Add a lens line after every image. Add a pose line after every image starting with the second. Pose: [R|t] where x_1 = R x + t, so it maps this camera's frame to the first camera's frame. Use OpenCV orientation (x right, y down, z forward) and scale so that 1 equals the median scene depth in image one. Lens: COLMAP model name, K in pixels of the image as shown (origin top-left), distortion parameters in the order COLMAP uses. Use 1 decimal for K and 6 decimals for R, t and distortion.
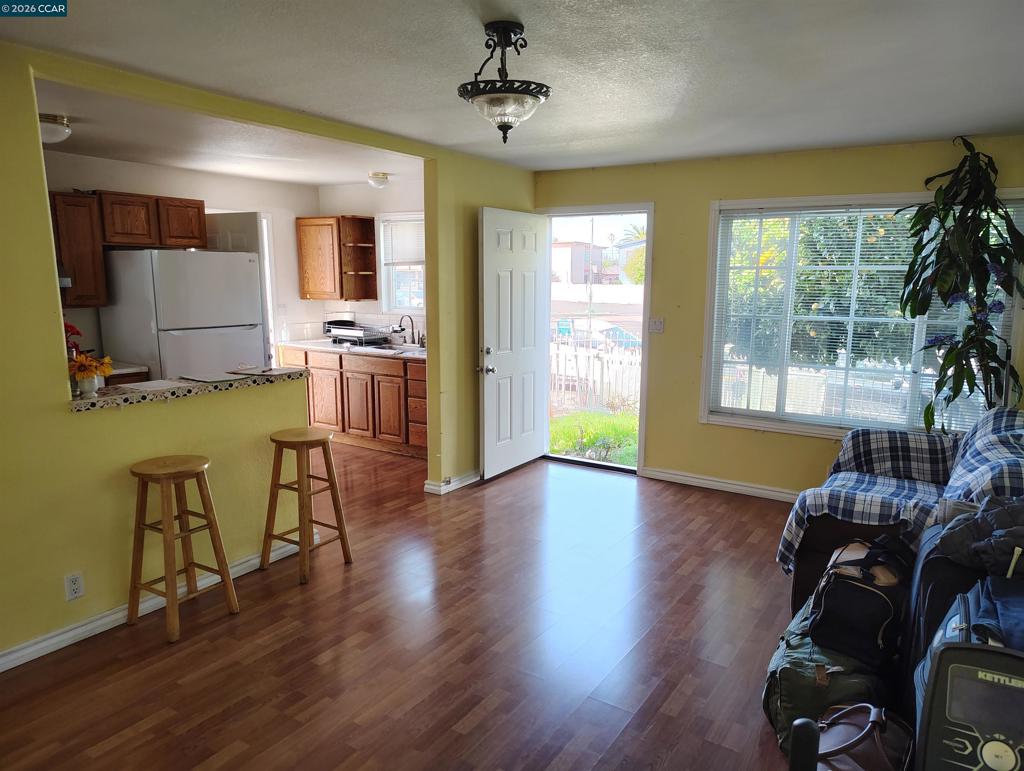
lens RADIAL K [[707.6, 0, 514.9], [0, 707.6, 398.0], [0, 0, 1]] dist [0.030928, -0.029318]
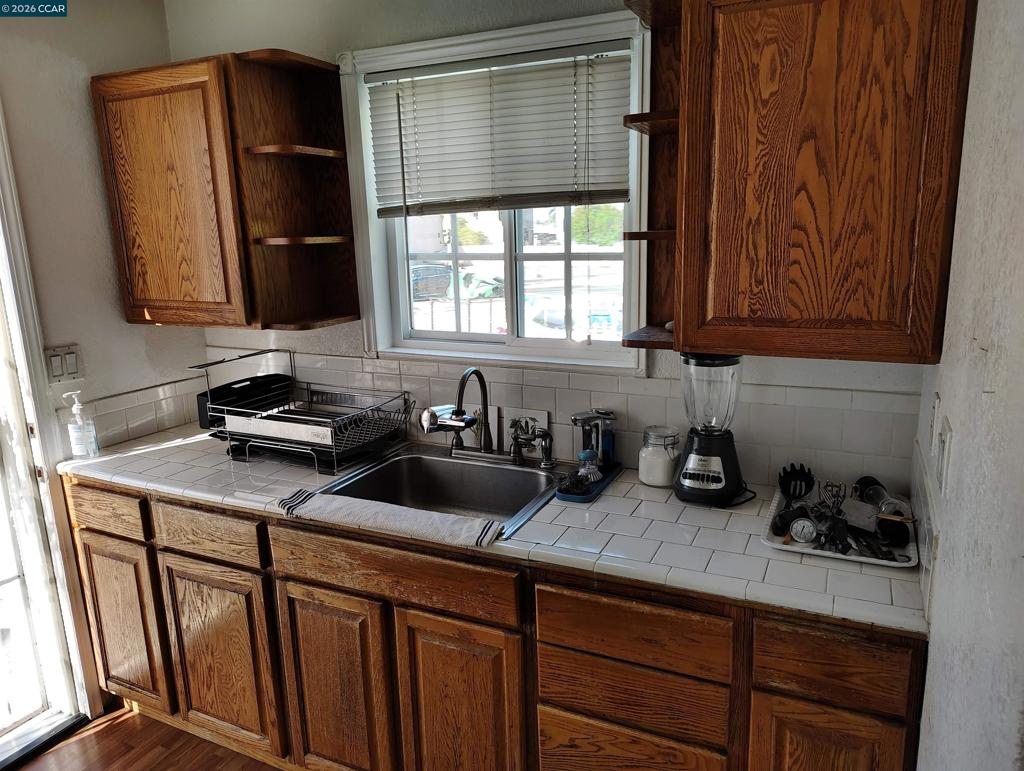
lens RADIAL K [[707.6, 0, 514.9], [0, 707.6, 398.0], [0, 0, 1]] dist [0.030928, -0.029318]
pose [[0.992187, -0.055066, 0.111947, -0.162924], [0.050039, 0.997630, 0.047231, -0.114357], [-0.114283, -0.041260, 0.992591, 0.660944]]
